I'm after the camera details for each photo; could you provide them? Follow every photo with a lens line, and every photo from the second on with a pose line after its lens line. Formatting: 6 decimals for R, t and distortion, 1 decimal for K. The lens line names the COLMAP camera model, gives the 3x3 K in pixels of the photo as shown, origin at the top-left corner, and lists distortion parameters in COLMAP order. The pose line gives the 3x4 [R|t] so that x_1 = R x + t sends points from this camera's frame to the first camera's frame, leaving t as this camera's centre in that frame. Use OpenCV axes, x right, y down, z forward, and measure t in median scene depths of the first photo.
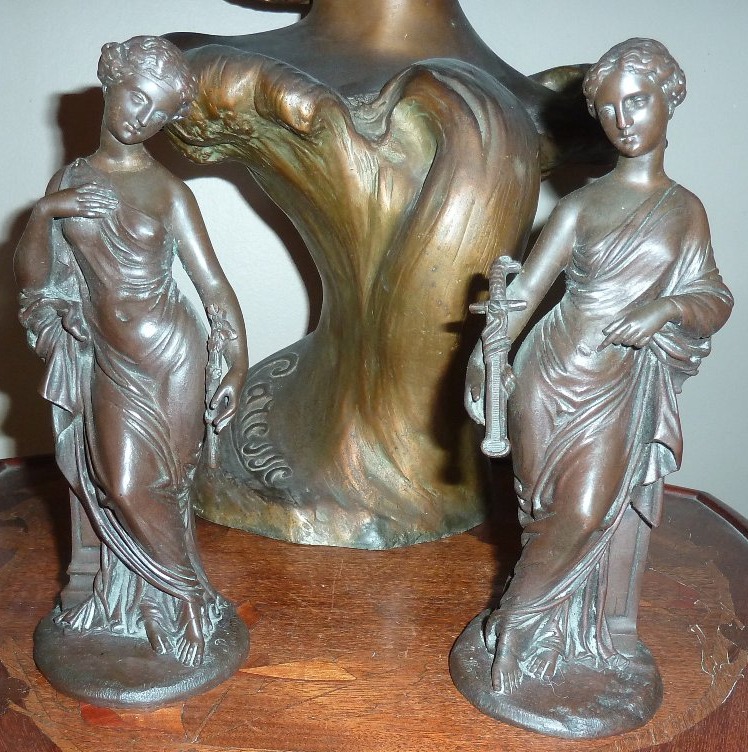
lens RADIAL K [[702.1, 0, 380.2], [0, 702.1, 374.4], [0, 0, 1]] dist [-0.023511, 0.000000]
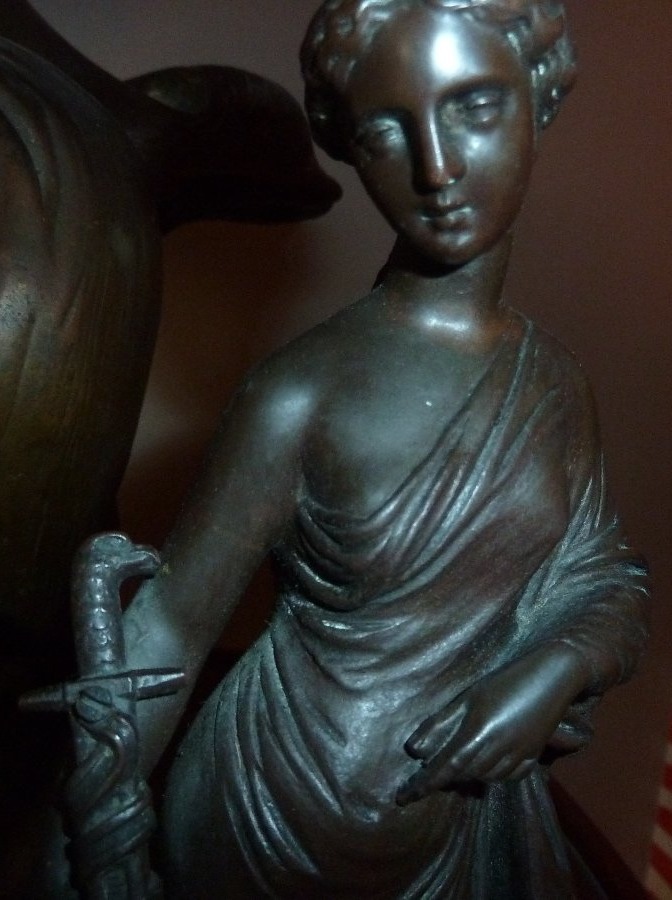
lens RADIAL K [[945.9, 0, 334.3], [0, 945.9, 451.1], [0, 0, 1]] dist [-0.050488, 0.000000]
pose [[0.918197, -0.085435, 0.386801, 0.105981], [0.100250, 0.994795, -0.018250, -0.197453], [-0.383229, 0.055534, 0.921982, 0.539071]]
